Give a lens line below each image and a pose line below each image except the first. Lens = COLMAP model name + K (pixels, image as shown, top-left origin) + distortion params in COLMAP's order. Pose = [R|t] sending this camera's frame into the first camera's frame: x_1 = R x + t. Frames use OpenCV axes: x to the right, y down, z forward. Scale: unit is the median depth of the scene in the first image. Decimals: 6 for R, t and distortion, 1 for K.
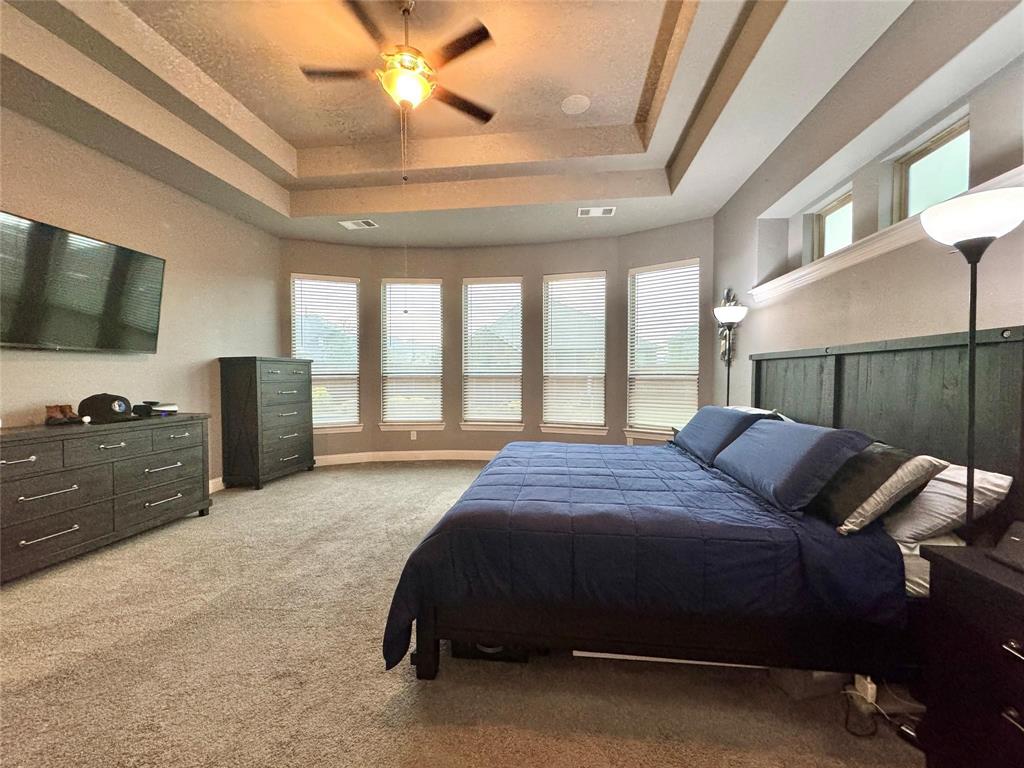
lens RADIAL K [[409.5, 0, 514.7], [0, 409.5, 391.1], [0, 0, 1]] dist [0.002753, 0.000453]
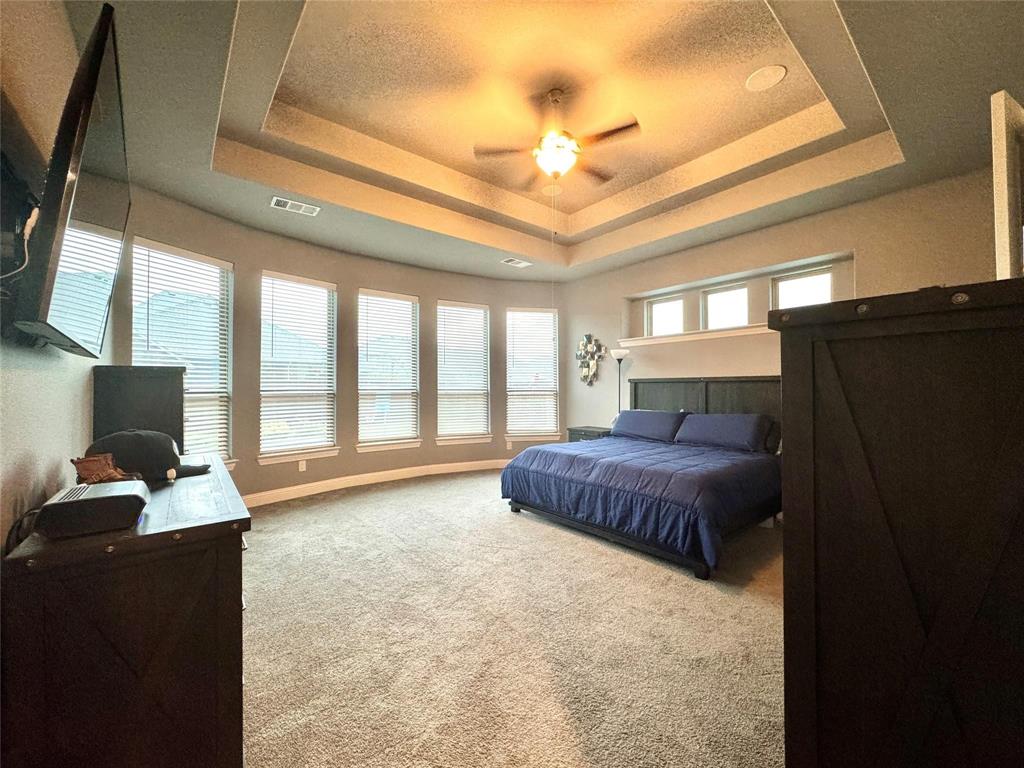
lens RADIAL K [[409.5, 0, 516.4], [0, 409.5, 379.7], [0, 0, 1]] dist [0.002753, 0.000453]
pose [[0.681832, 0.019710, 0.731244, -0.732863], [0.031653, 0.997906, -0.056412, -0.004236], [-0.730824, 0.061609, 0.679780, 0.160066]]
